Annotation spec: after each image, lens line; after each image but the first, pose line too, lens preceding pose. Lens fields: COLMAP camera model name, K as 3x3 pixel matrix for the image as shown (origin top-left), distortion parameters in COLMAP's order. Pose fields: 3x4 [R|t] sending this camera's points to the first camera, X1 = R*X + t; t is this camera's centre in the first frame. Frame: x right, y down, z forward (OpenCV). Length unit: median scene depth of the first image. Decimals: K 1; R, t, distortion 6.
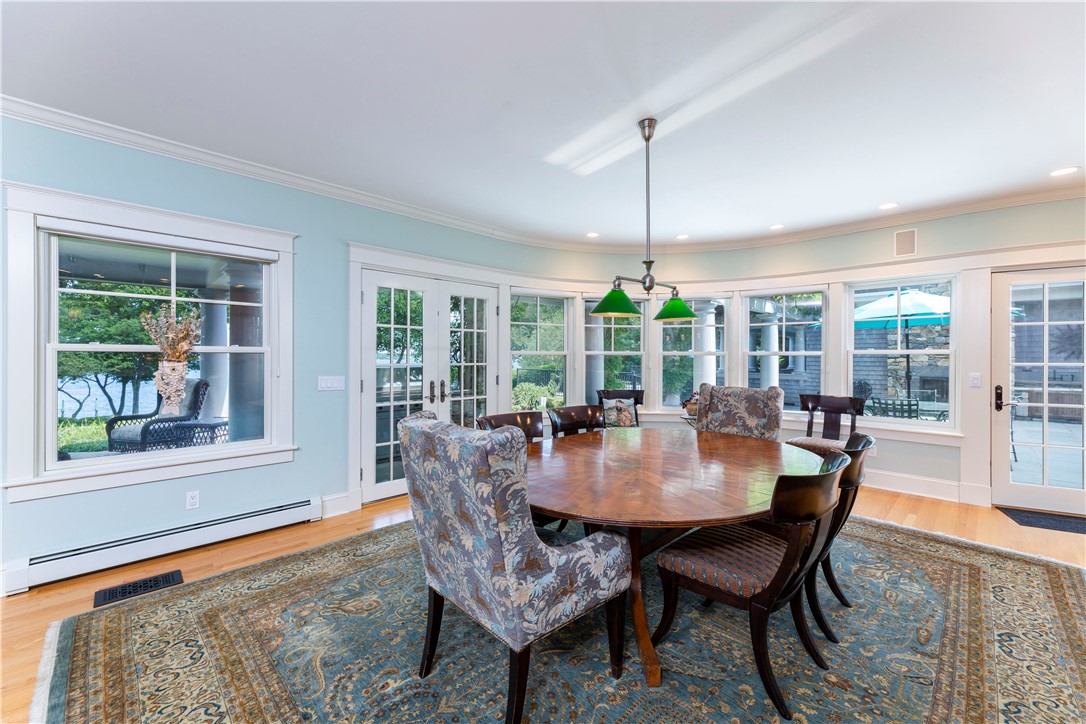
lens RADIAL K [[433.2, 0, 541.3], [0, 433.2, 358.2], [0, 0, 1]] dist [-0.000320, 0.000239]
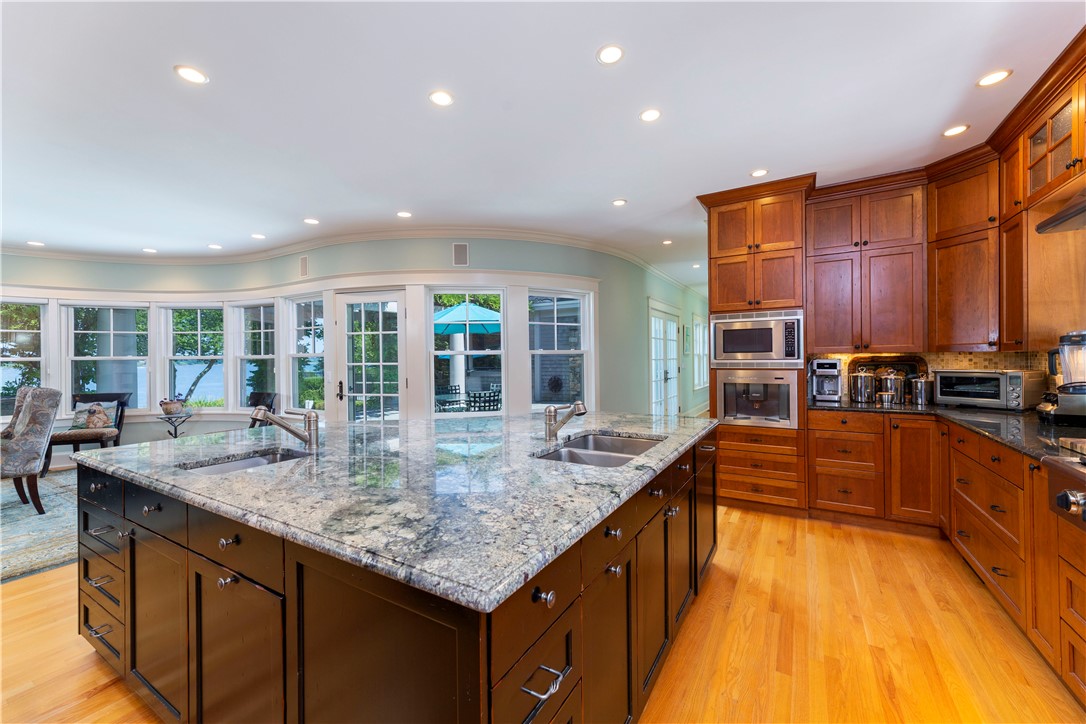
lens RADIAL K [[433.2, 0, 541.3], [0, 433.2, 358.2], [0, 0, 1]] dist [-0.000320, 0.000239]
pose [[0.964965, -0.010231, 0.262180, 1.416080], [0.009262, 0.999945, 0.004931, -0.007529], [-0.262216, -0.002330, 0.965006, -0.447248]]
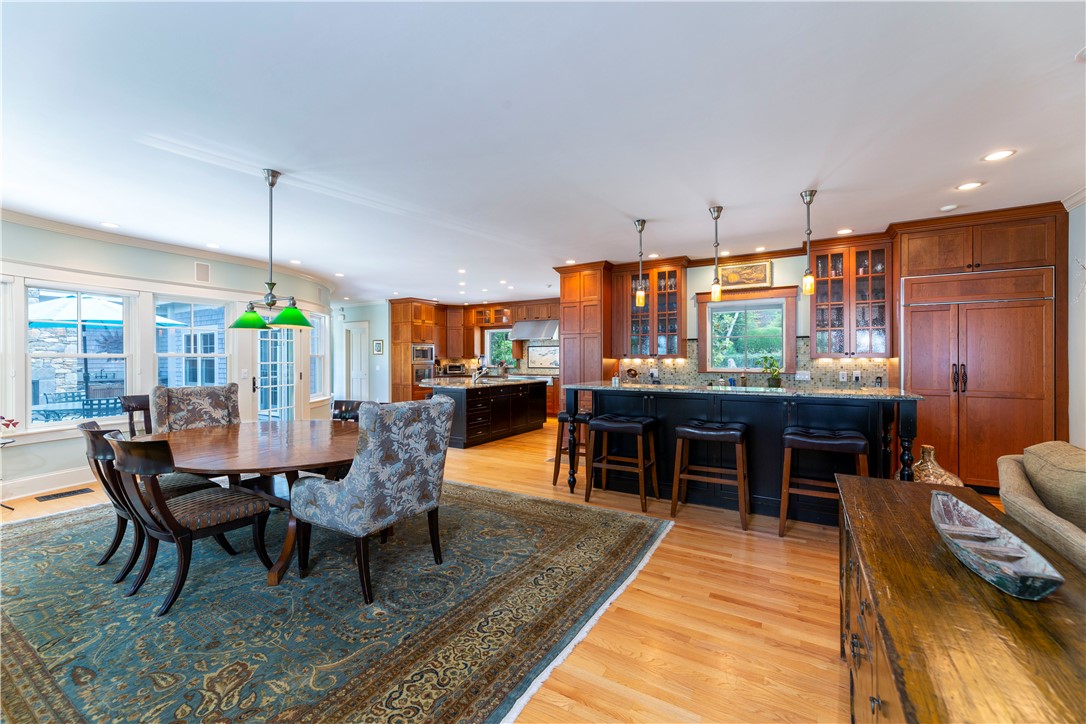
lens RADIAL K [[433.2, 0, 541.3], [0, 433.2, 358.2], [0, 0, 1]] dist [-0.000320, 0.000239]
pose [[-0.259601, 0.004165, 0.965707, -0.837109], [-0.000122, 0.999991, -0.004345, -0.001644], [-0.965716, -0.001245, -0.259598, 0.418158]]
